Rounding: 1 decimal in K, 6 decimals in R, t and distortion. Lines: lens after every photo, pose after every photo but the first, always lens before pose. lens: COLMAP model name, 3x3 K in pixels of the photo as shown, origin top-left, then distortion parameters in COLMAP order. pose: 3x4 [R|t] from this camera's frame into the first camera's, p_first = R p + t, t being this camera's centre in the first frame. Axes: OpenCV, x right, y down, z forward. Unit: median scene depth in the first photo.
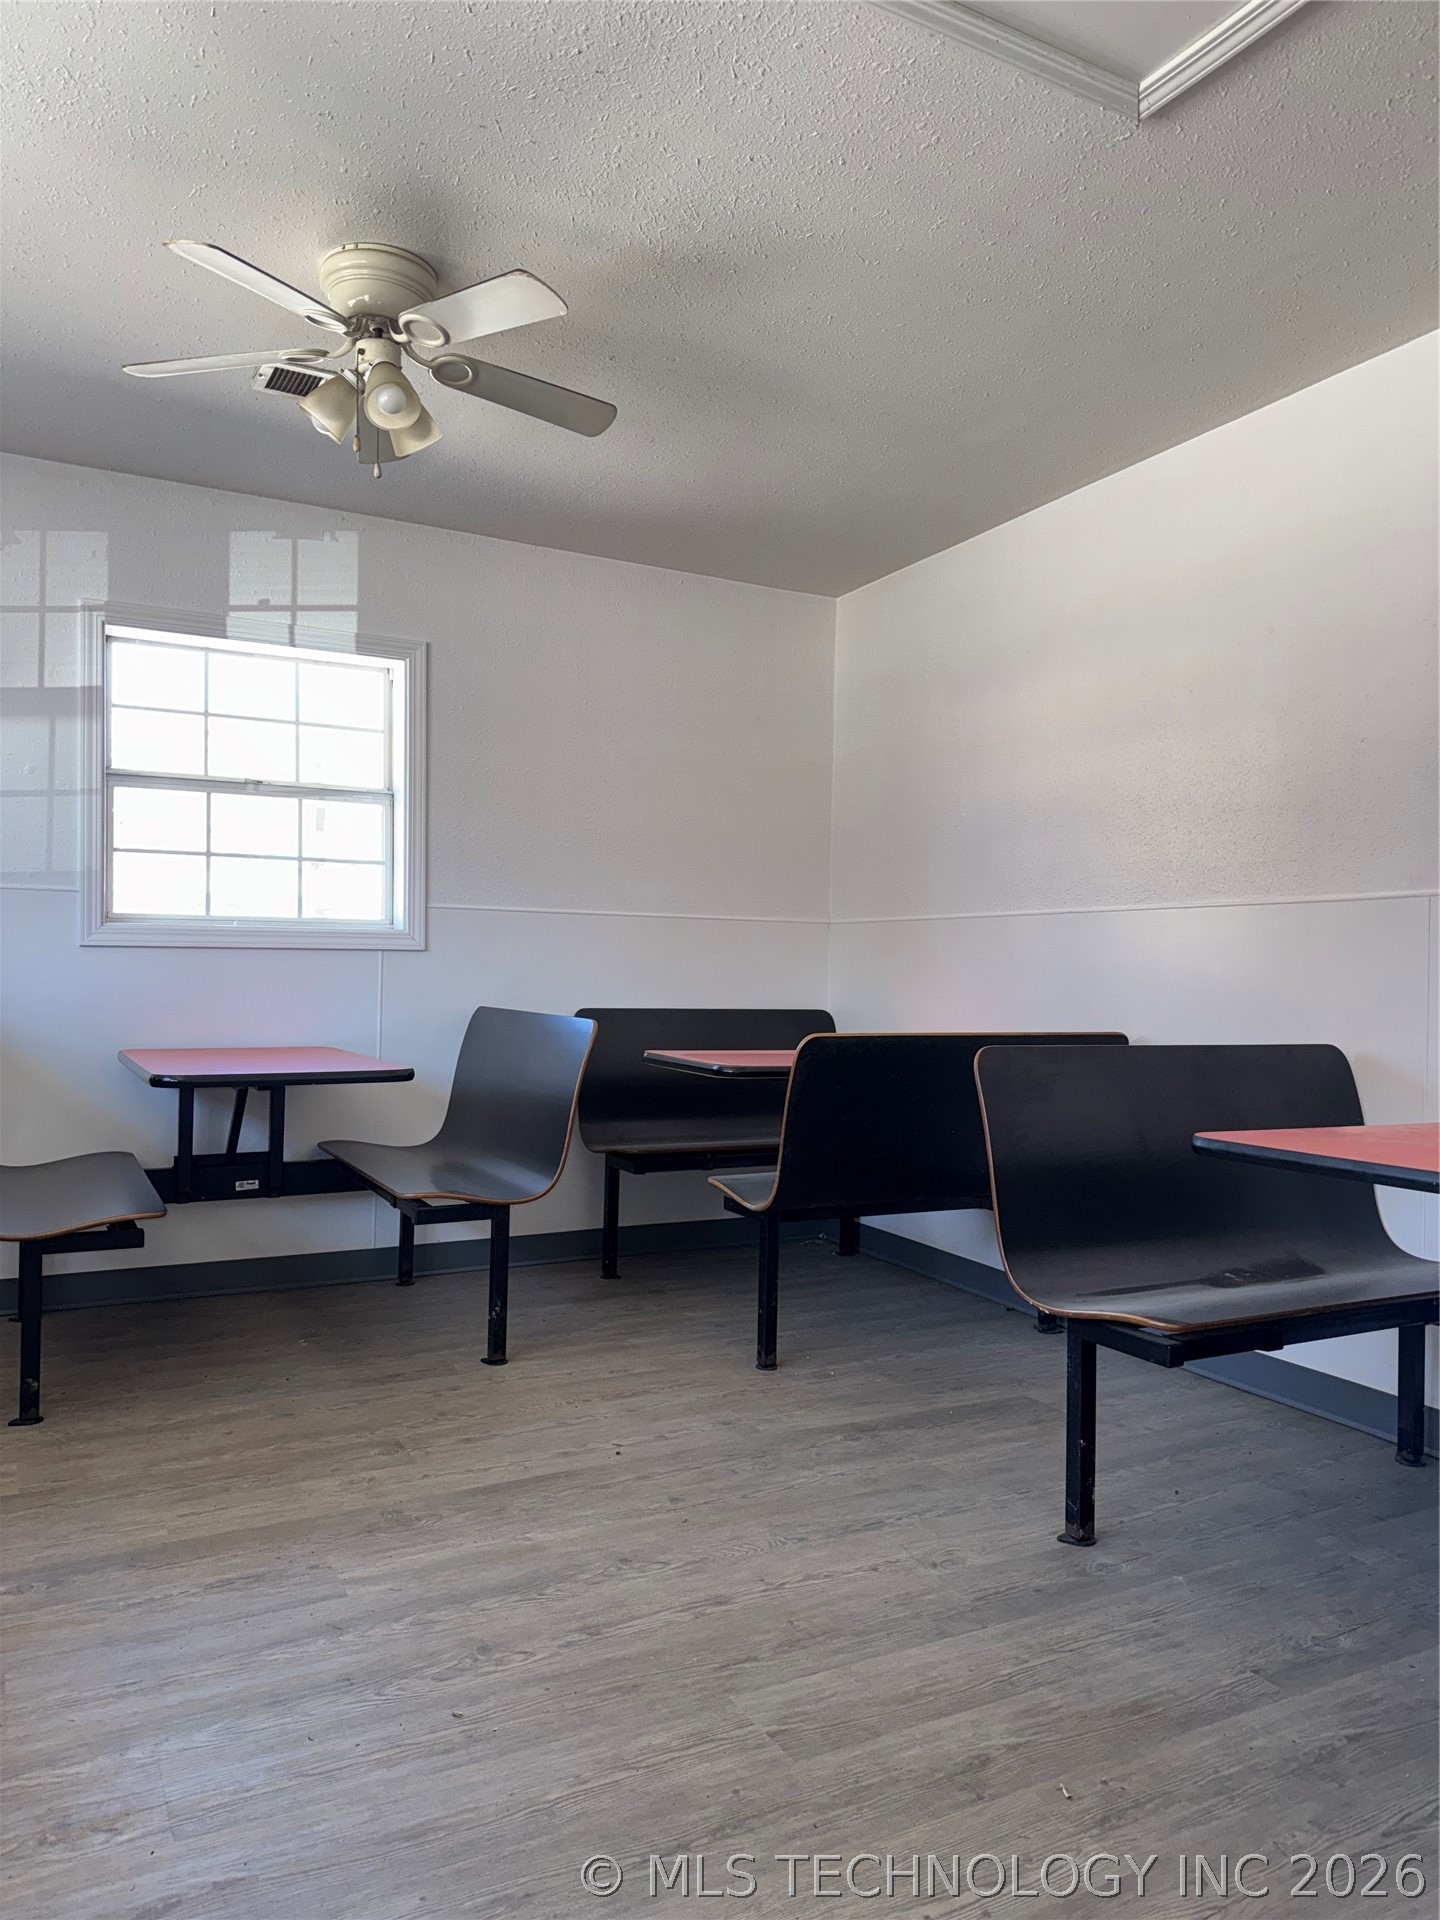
lens RADIAL K [[1360.6, 0, 750.2], [0, 1360.6, 975.3], [0, 0, 1]] dist [0.001699, -0.024814]
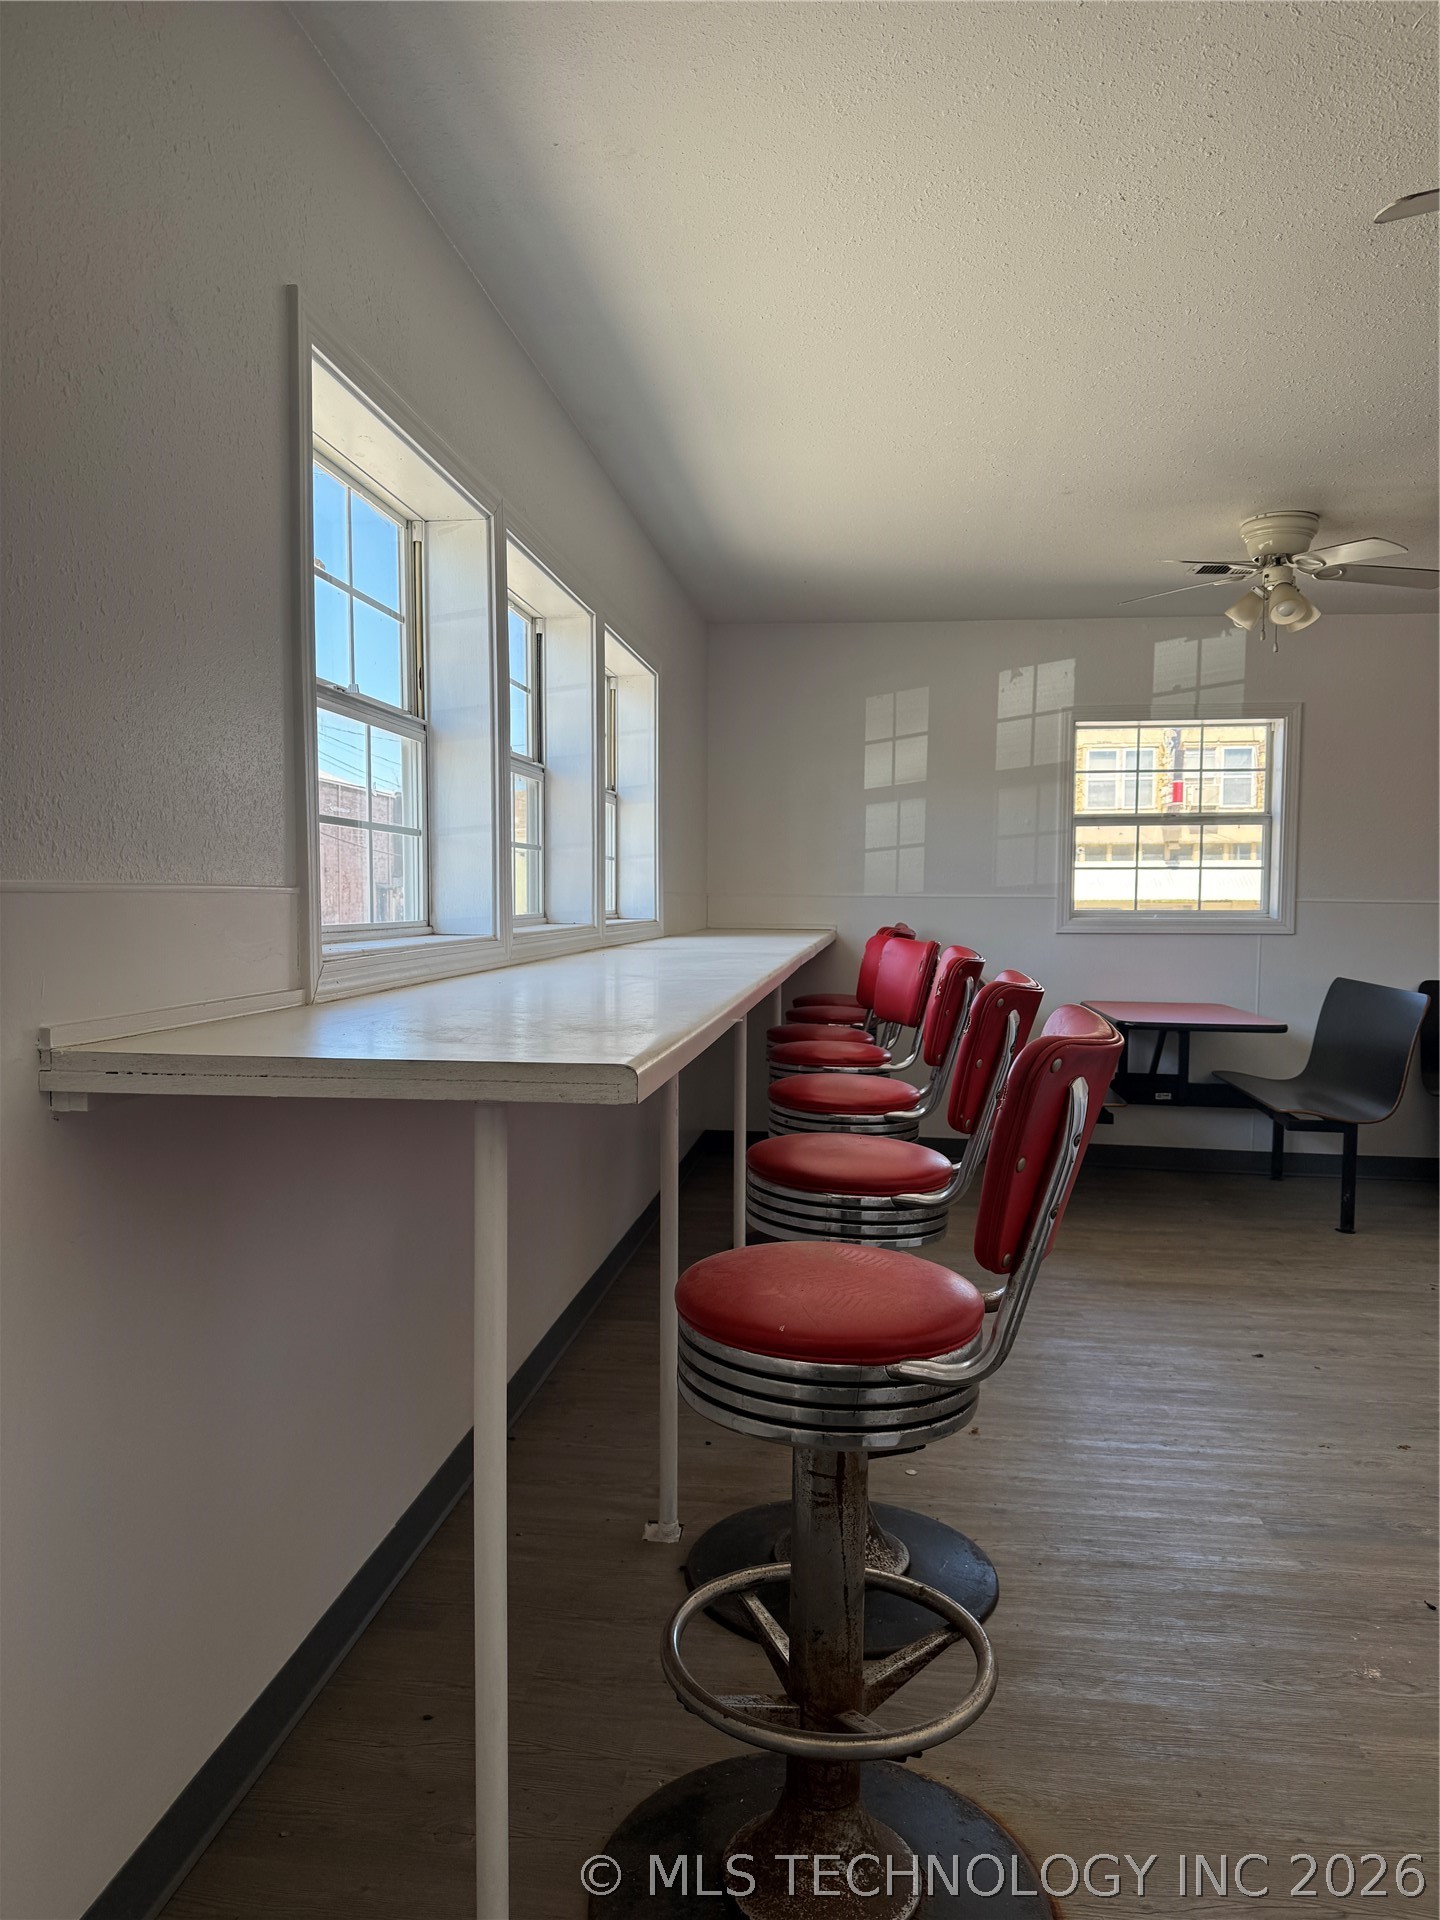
lens RADIAL K [[1360.6, 0, 678.5], [0, 1360.6, 974.4], [0, 0, 1]] dist [0.001699, -0.024814]
pose [[0.797513, 0.027865, -0.602658, 0.137853], [-0.000177, 0.998944, 0.045954, -0.065772], [0.603302, -0.036543, 0.796675, -0.707197]]
